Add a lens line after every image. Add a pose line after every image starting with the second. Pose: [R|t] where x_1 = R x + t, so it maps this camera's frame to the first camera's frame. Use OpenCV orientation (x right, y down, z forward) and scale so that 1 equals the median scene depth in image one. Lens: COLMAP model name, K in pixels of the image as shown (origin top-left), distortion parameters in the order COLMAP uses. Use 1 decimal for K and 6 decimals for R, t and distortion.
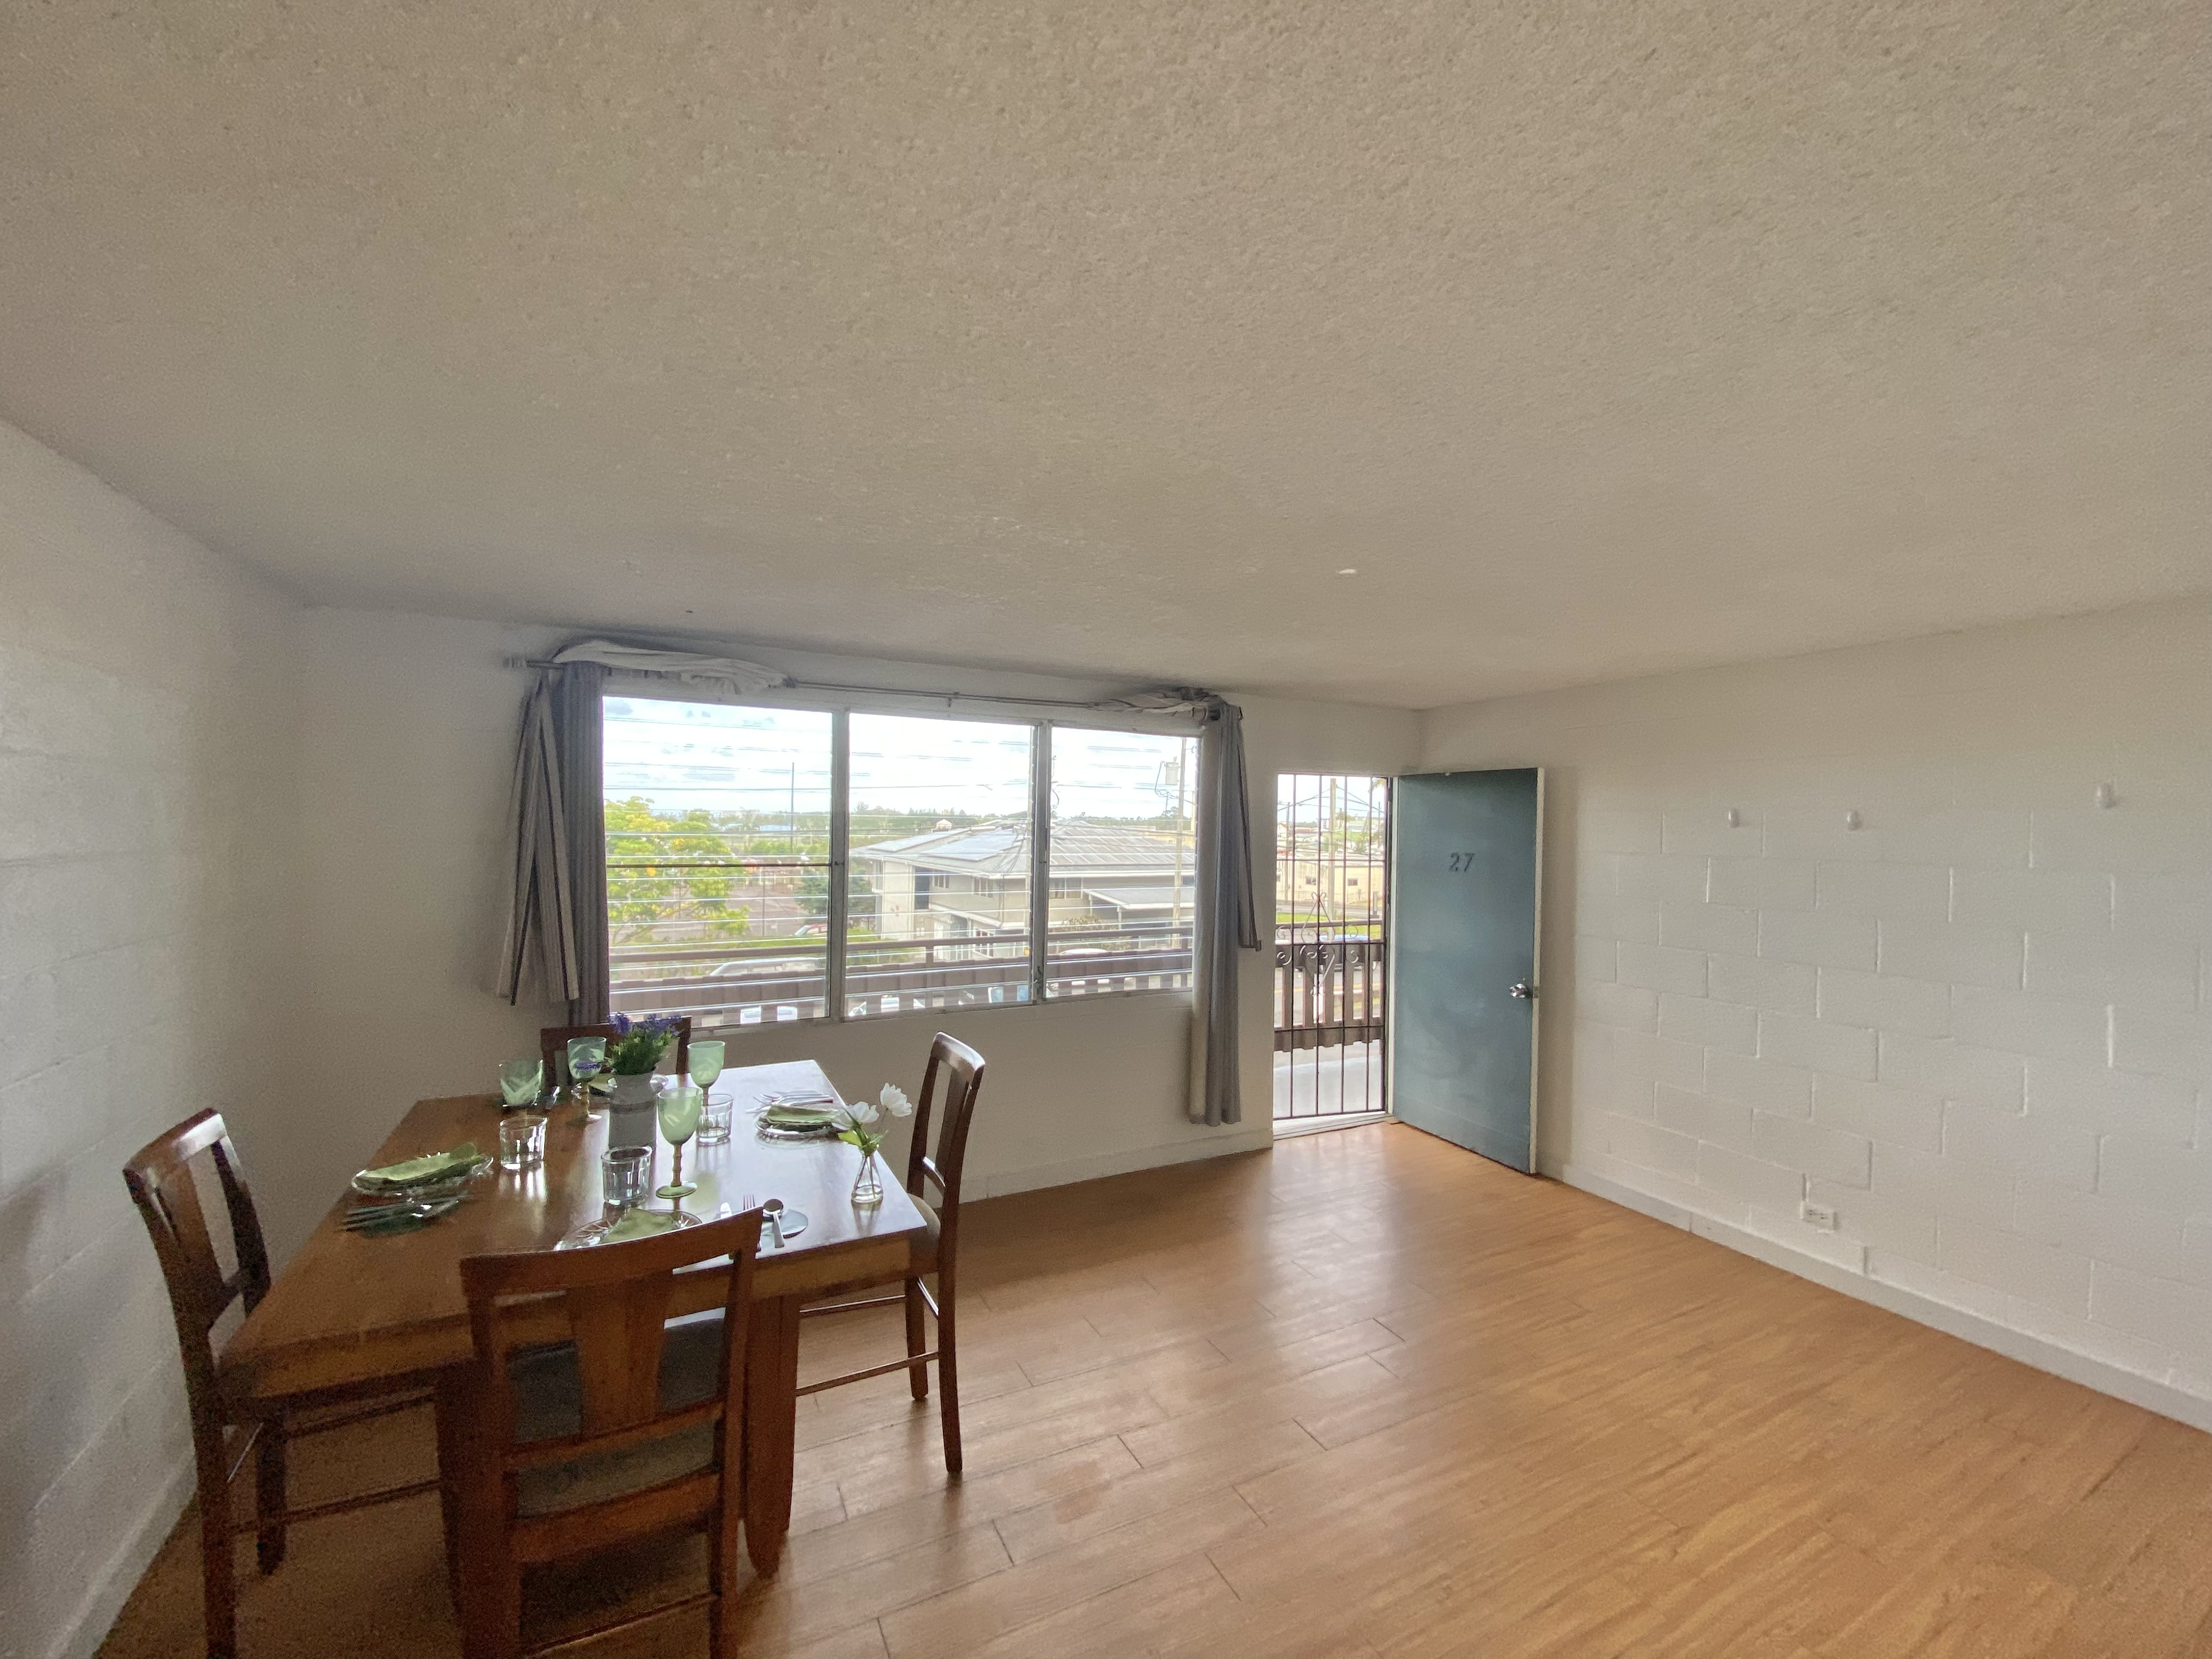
lens RADIAL K [[889.5, 0, 1103.4], [0, 889.5, 833.5], [0, 0, 1]] dist [0.023136, -0.018272]
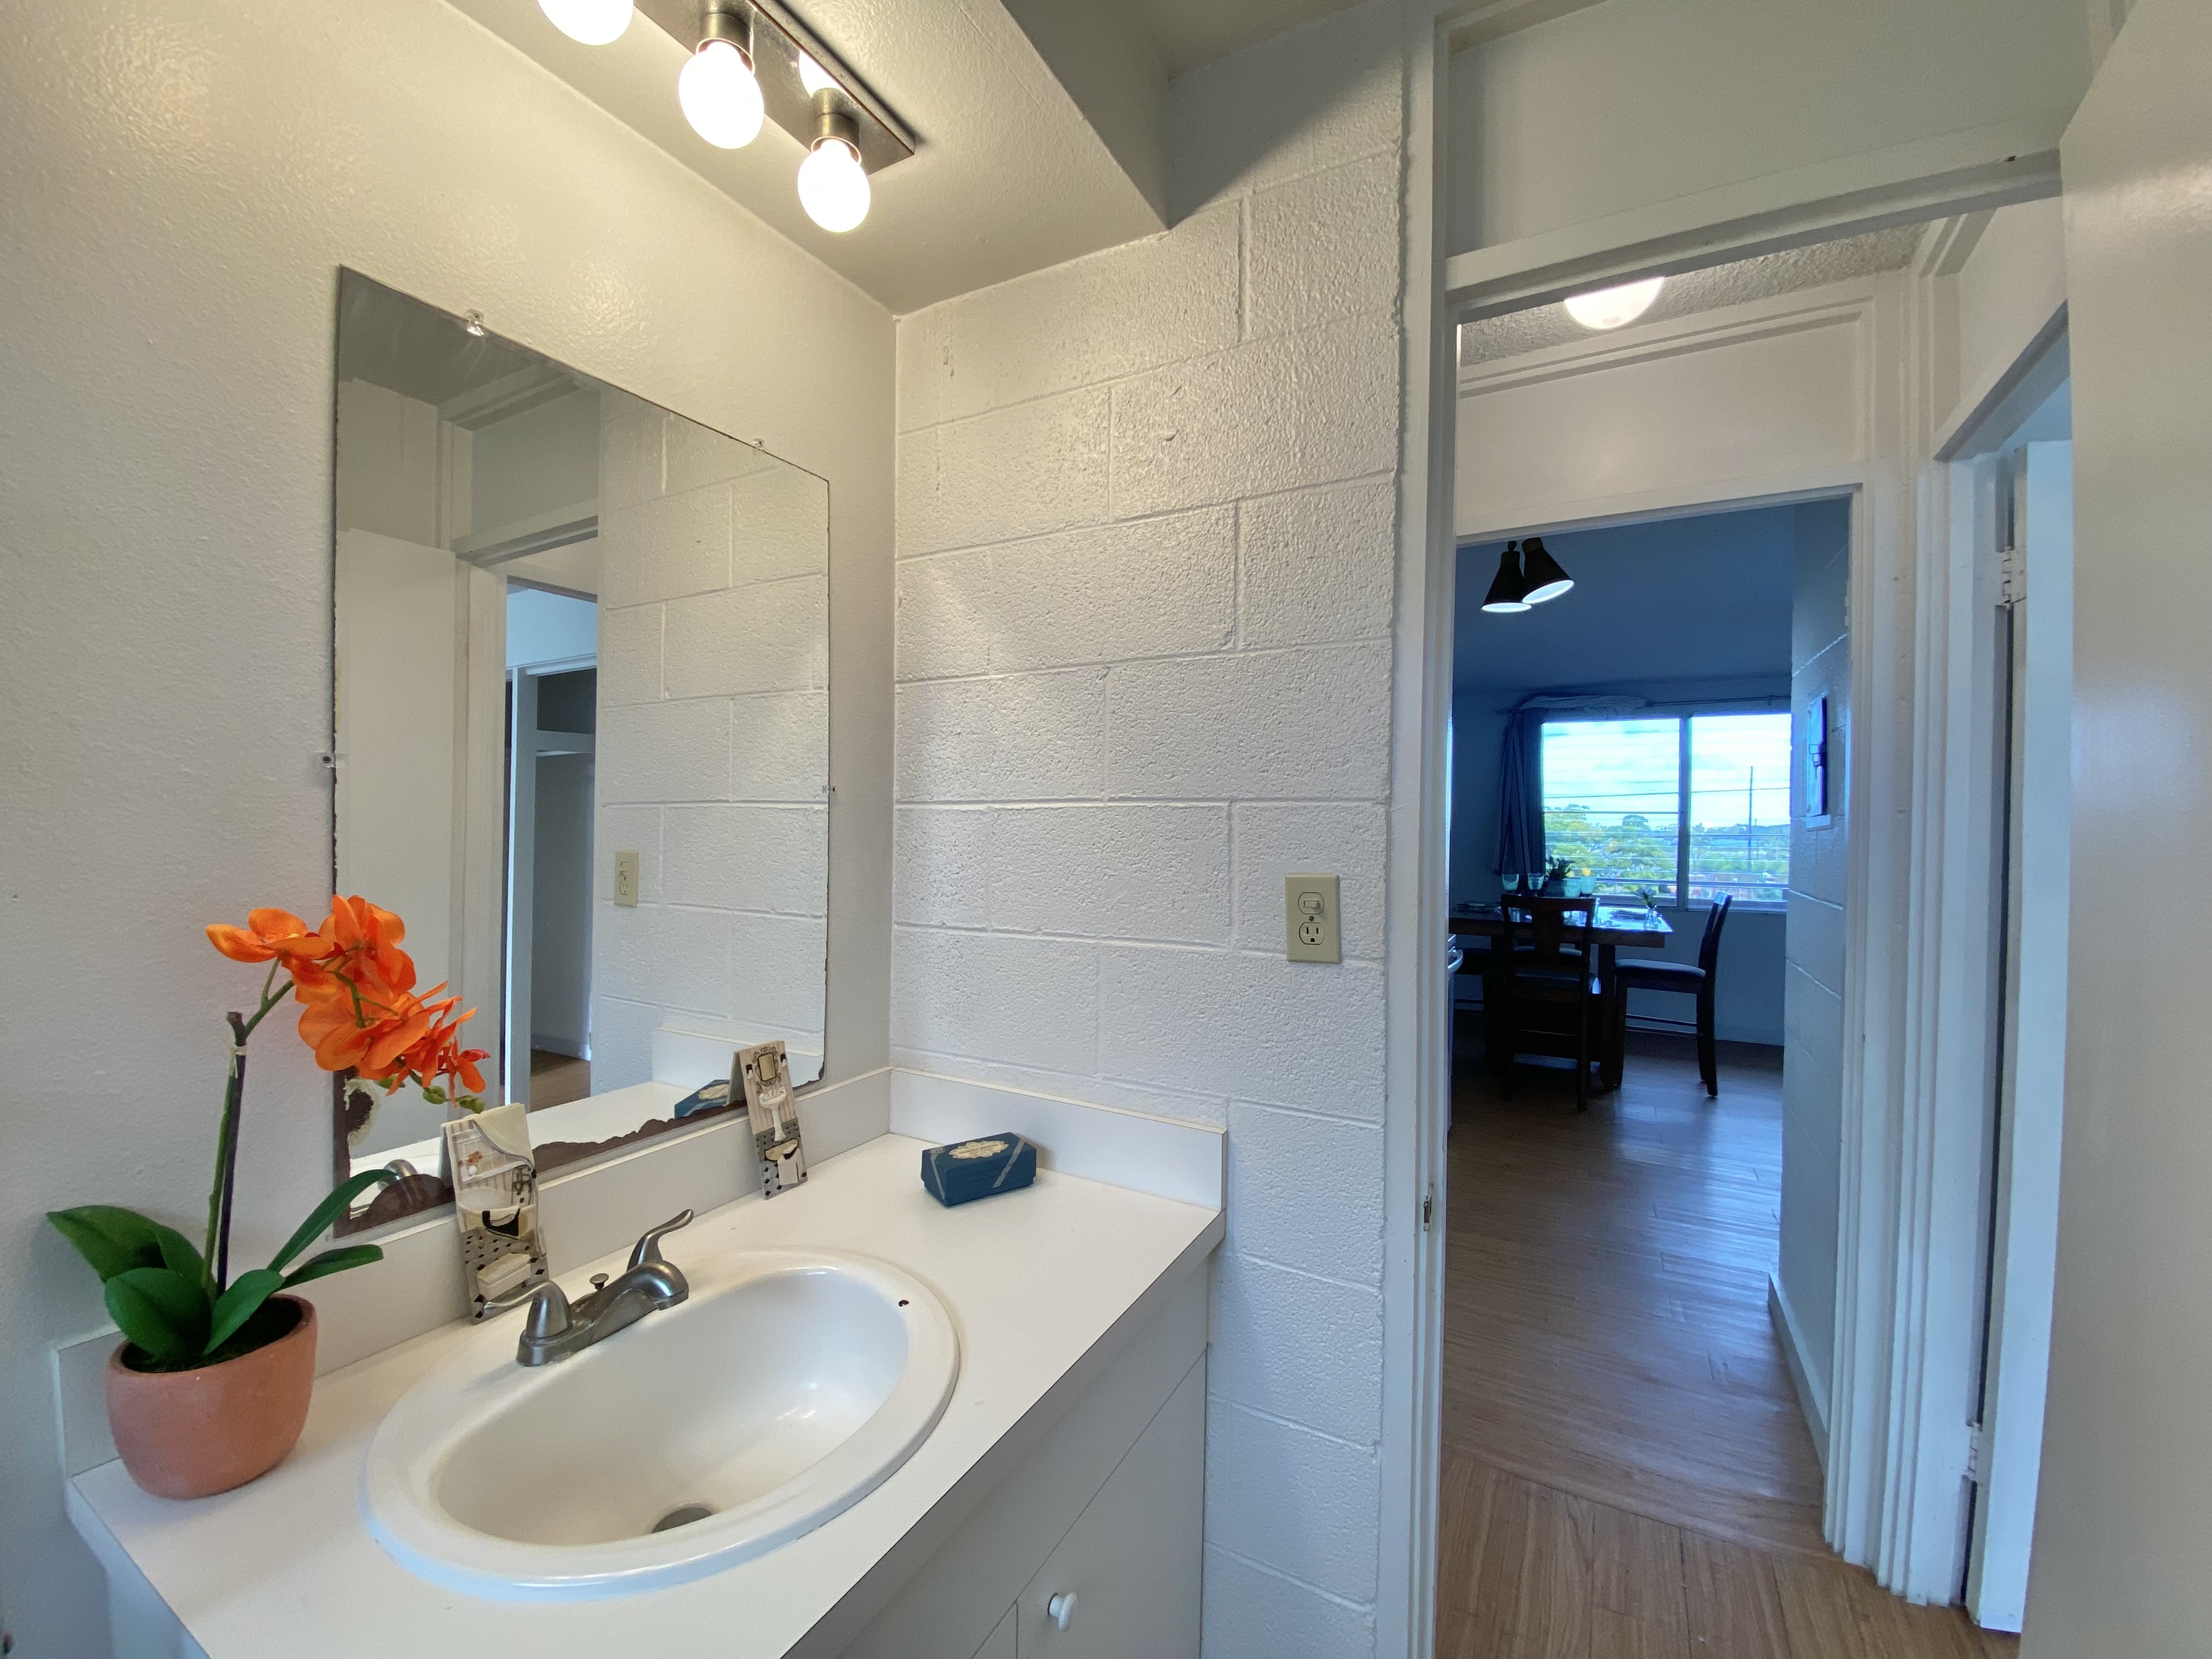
lens RADIAL K [[889.5, 0, 1103.4], [0, 889.5, 833.5], [0, 0, 1]] dist [0.023136, -0.018272]
pose [[0.564246, -0.005787, -0.825586, 0.438266], [-0.018511, 0.999635, -0.019659, 0.122654], [0.825399, 0.026375, 0.563933, -0.759559]]
